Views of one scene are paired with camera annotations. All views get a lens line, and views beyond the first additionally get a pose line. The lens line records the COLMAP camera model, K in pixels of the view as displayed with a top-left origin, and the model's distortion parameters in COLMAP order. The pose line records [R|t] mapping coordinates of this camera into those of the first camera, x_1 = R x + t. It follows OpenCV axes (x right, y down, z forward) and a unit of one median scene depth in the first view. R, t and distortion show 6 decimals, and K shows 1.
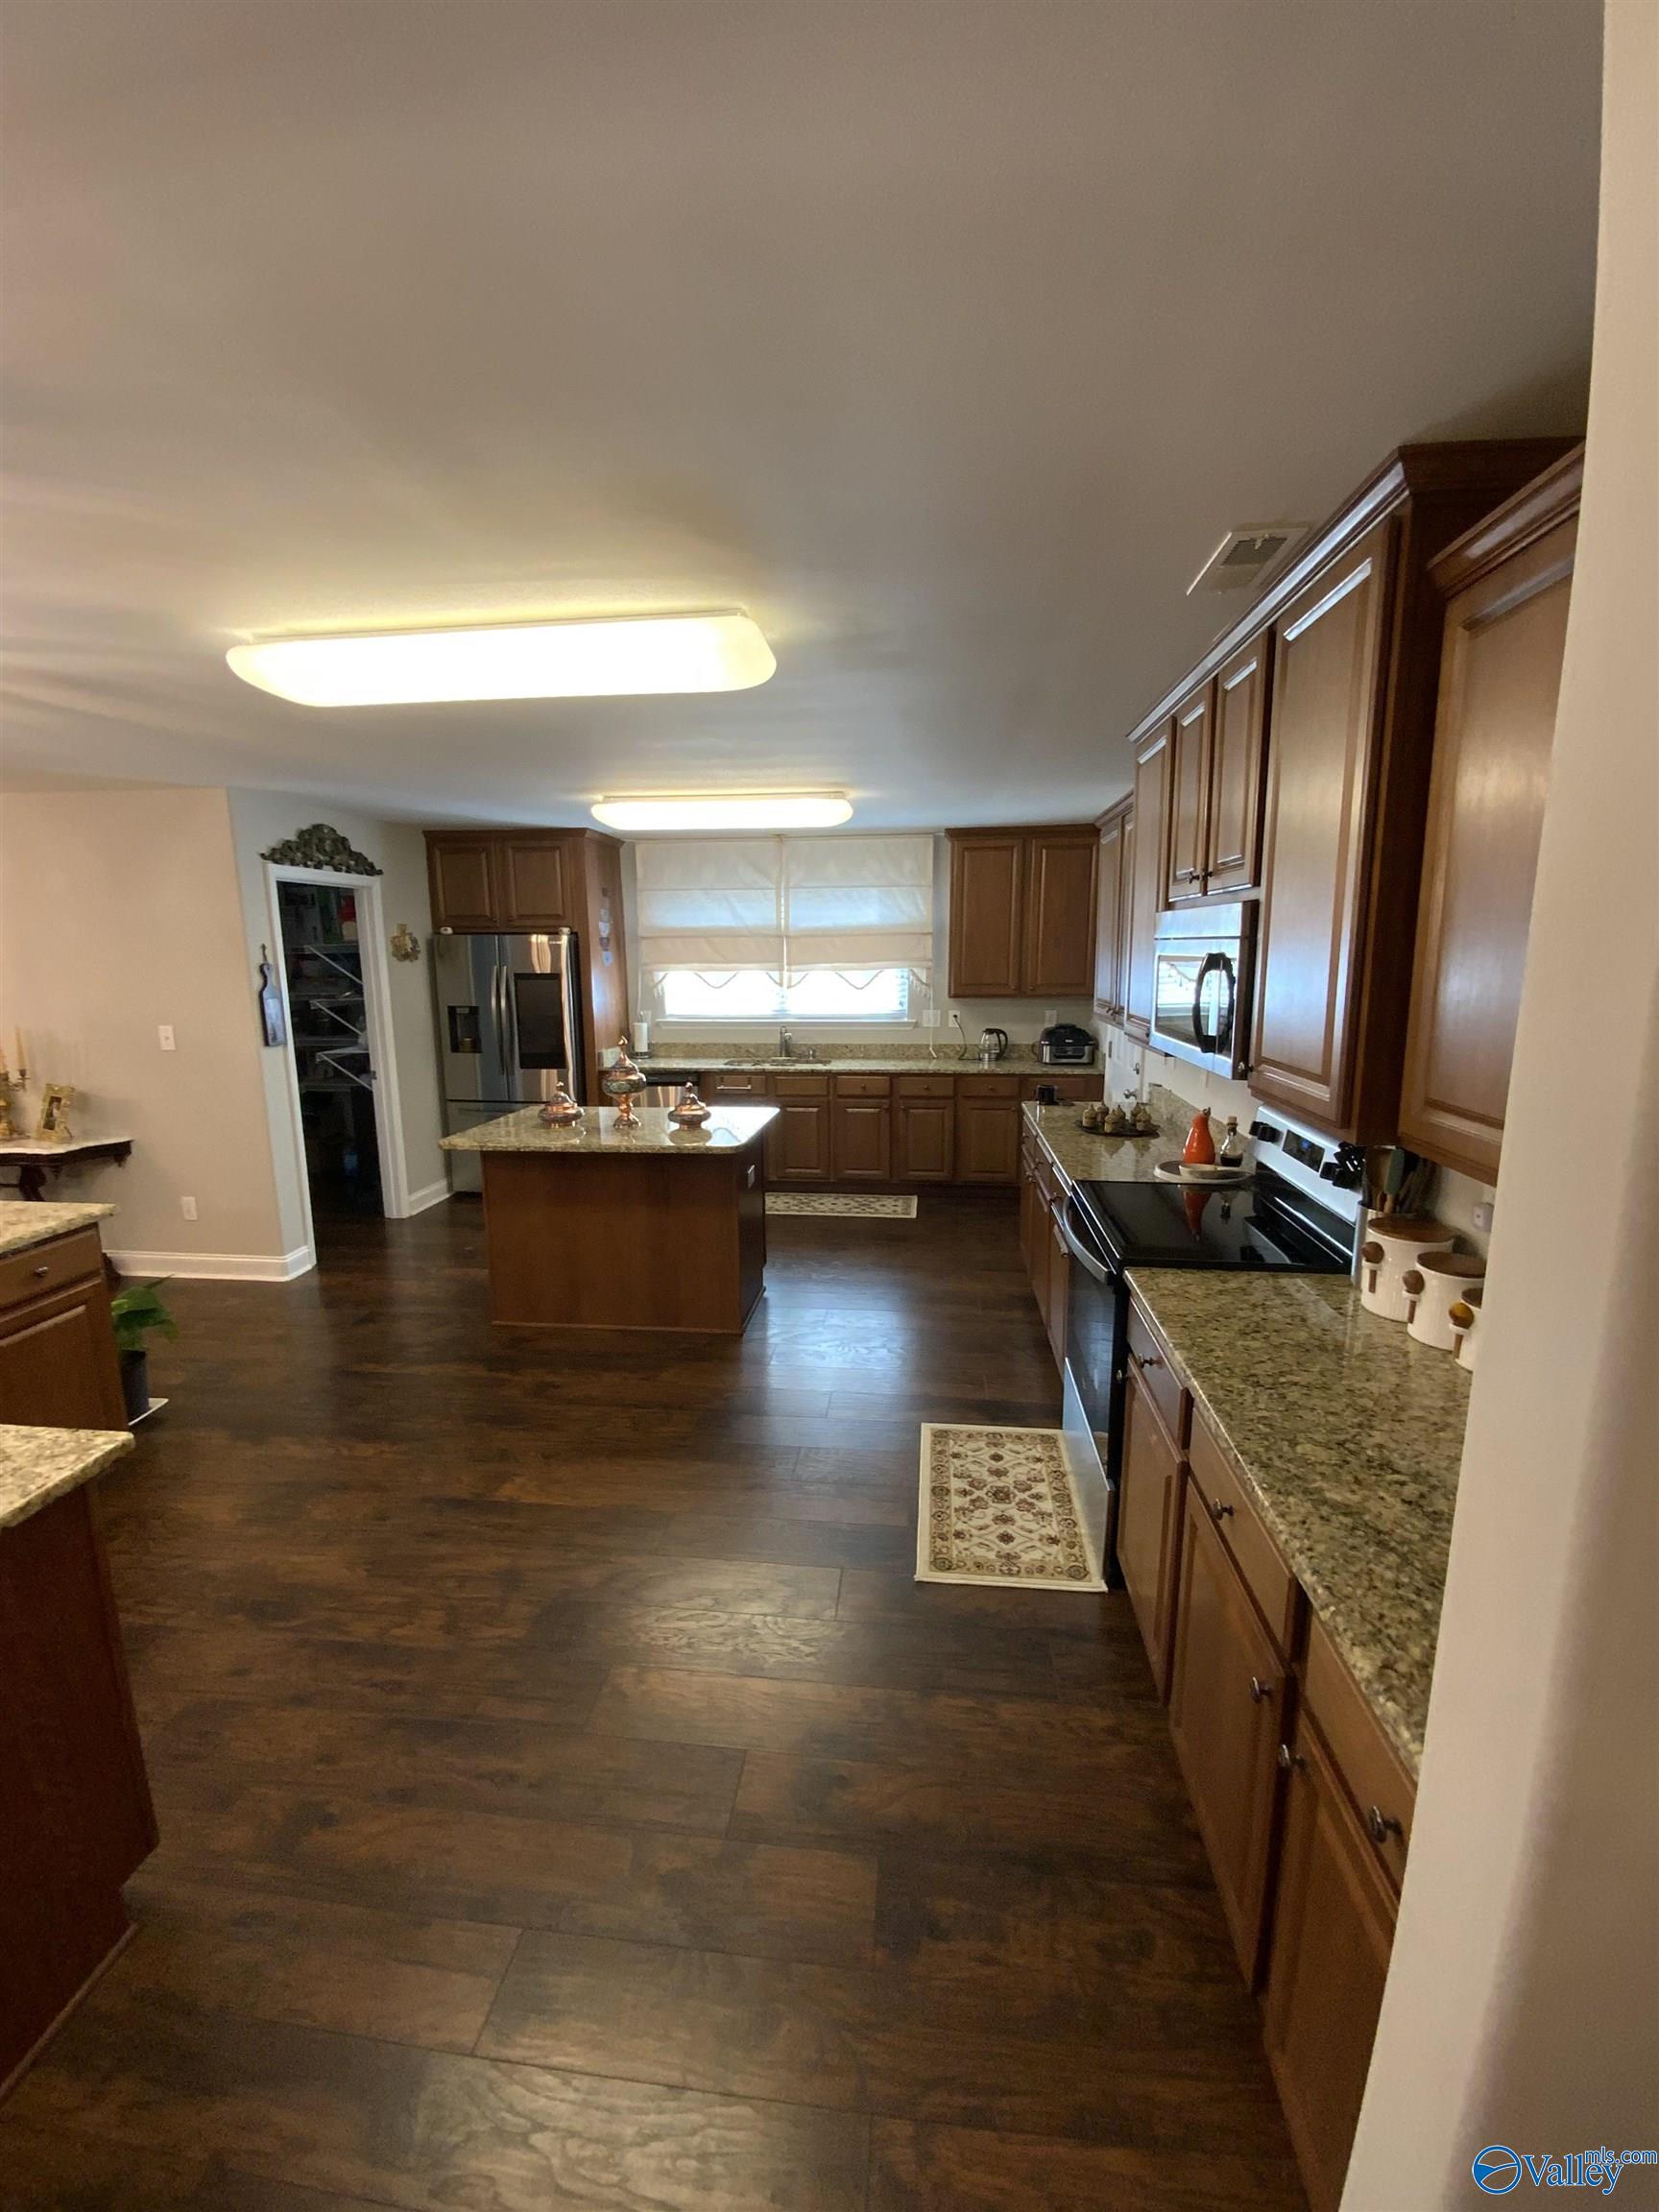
lens RADIAL K [[903.7, 0, 837.6], [0, 903.7, 1109.2], [0, 0, 1]] dist [0.014664, -0.015377]
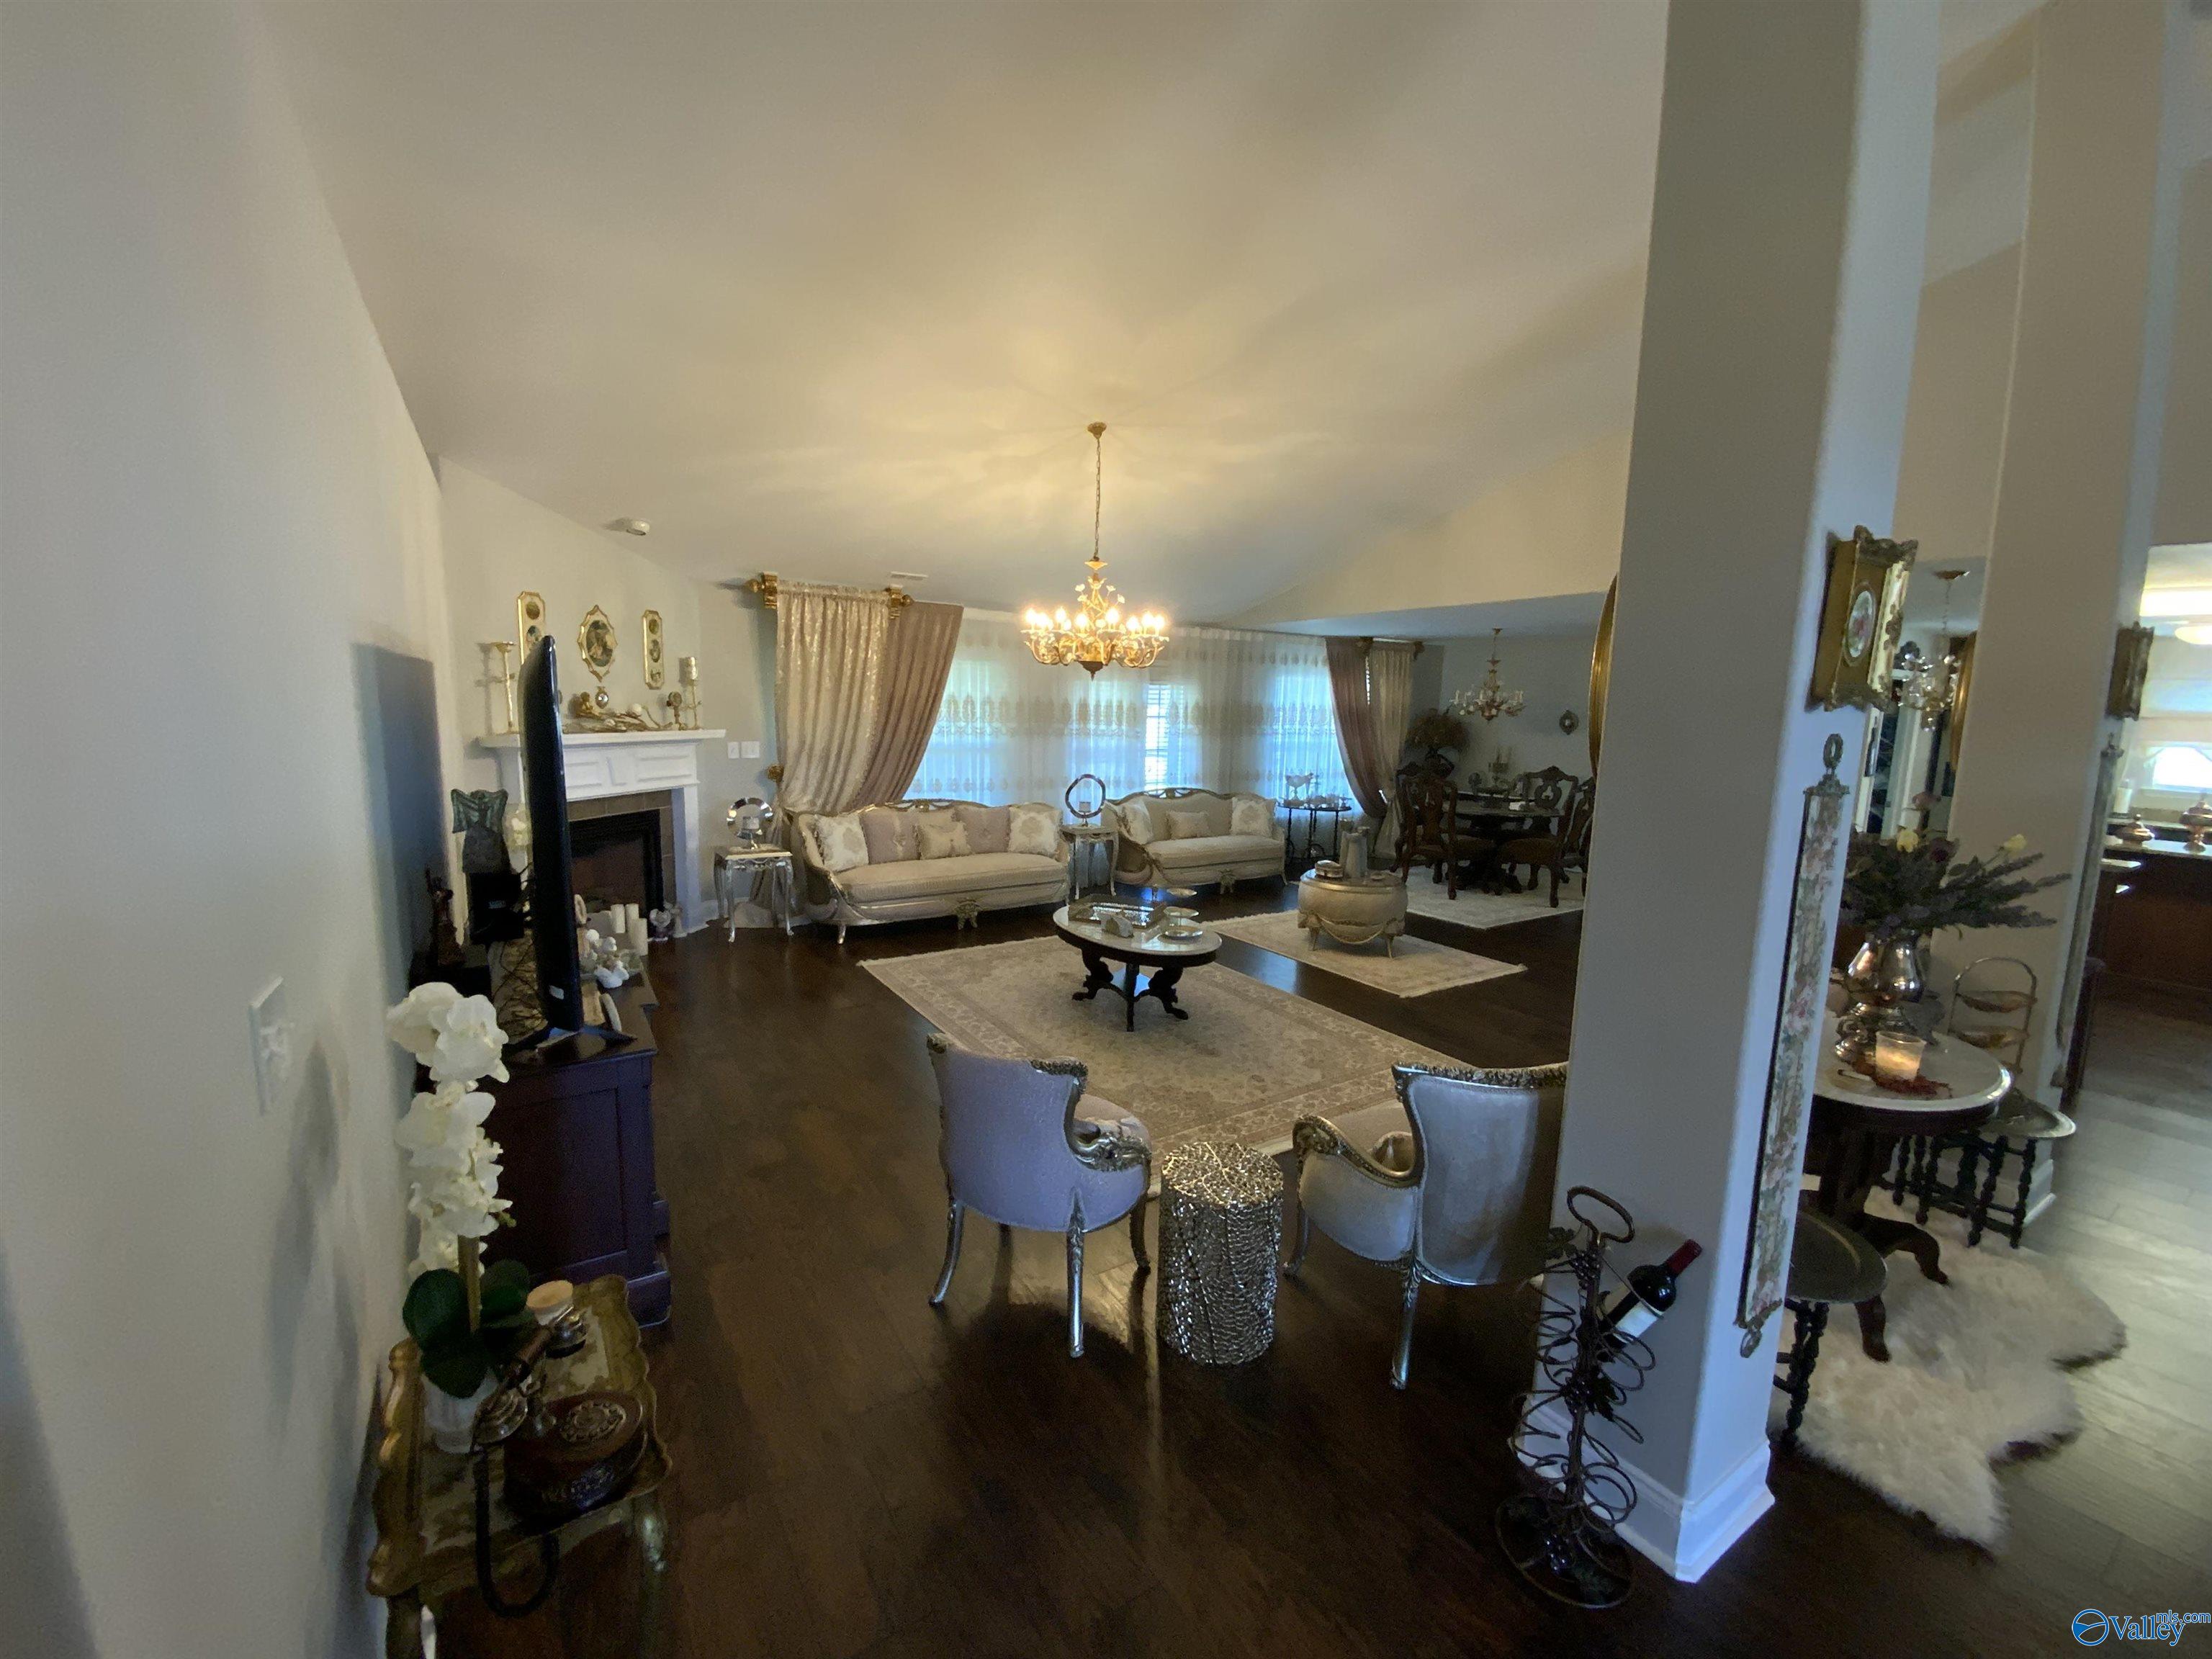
lens RADIAL K [[889.6, 0, 1091.7], [0, 889.6, 833.7], [0, 0, 1]] dist [0.037783, -0.036238]
pose [[0.613060, 0.125829, -0.779952, -0.163538], [-0.160971, 0.986420, 0.032611, 0.157806], [0.773464, 0.105557, 0.624989, -0.836815]]
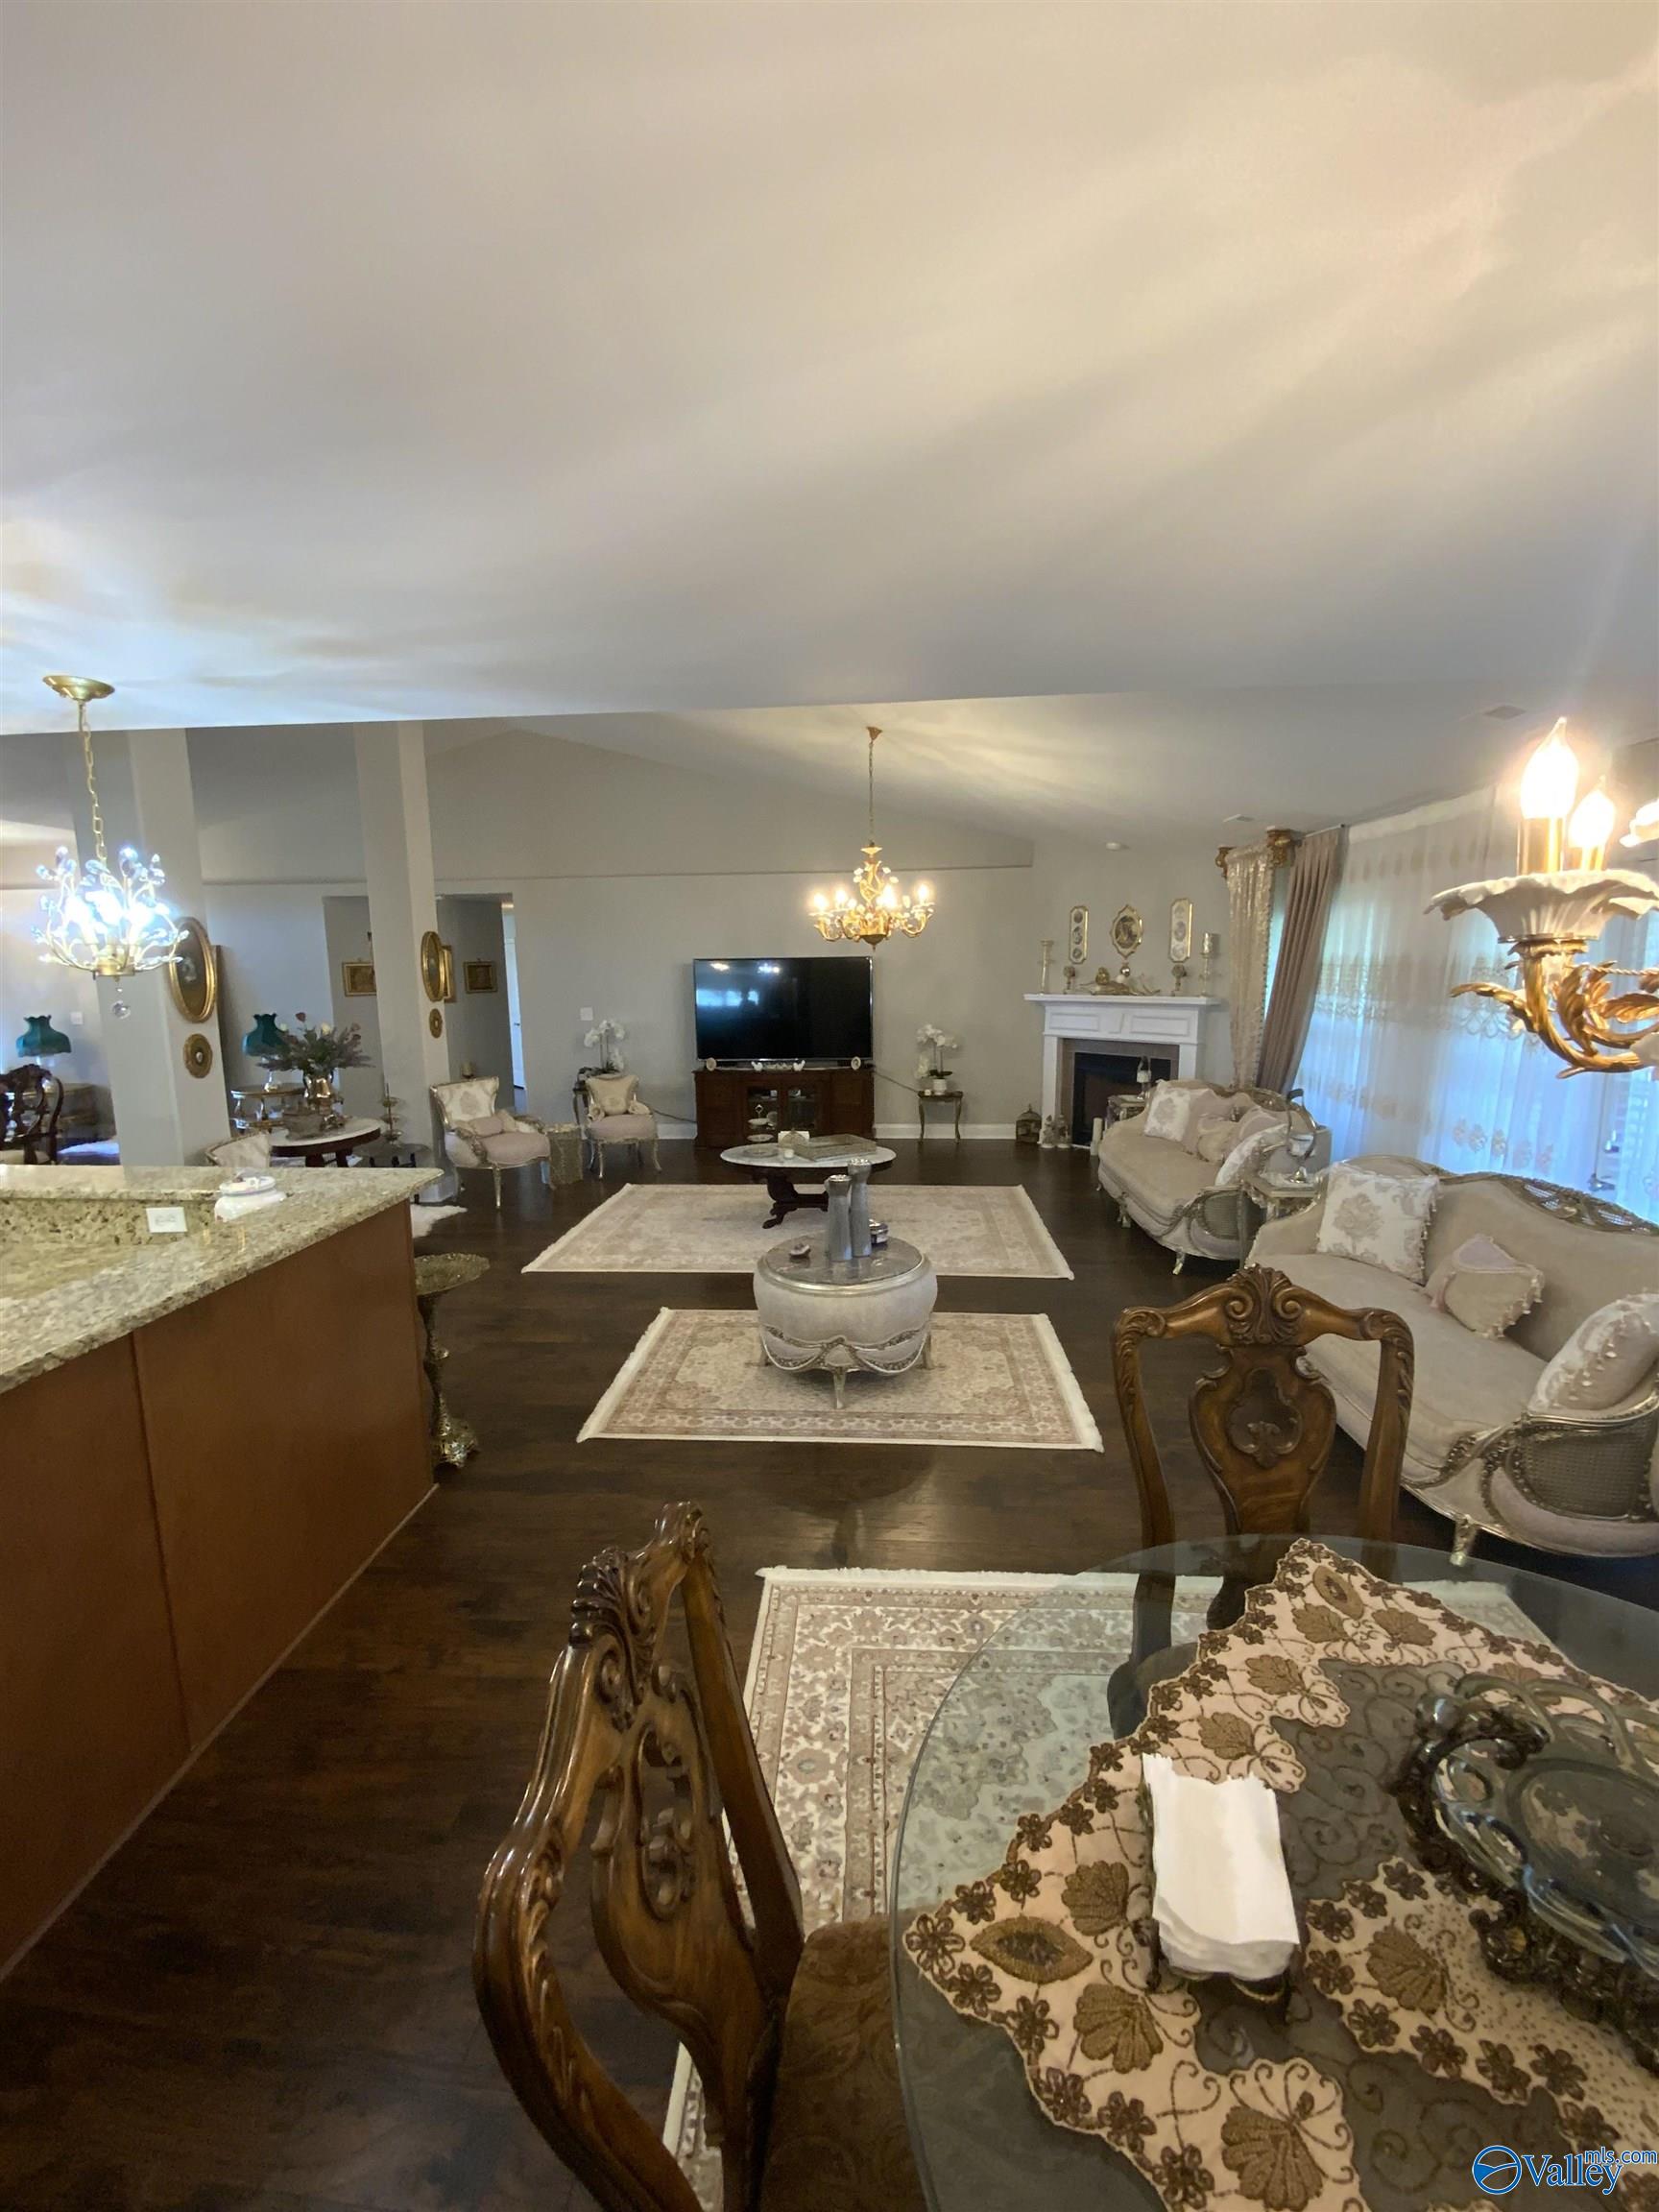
lens RADIAL K [[895.9, 0, 823.1], [0, 895.9, 1105.3], [0, 0, 1]] dist [0.018706, -0.015069]
pose [[-0.999797, 0.019896, -0.003307, -0.761882], [0.017727, 0.945030, 0.326504, -0.111323], [0.009621, 0.326379, -0.945190, 0.598836]]
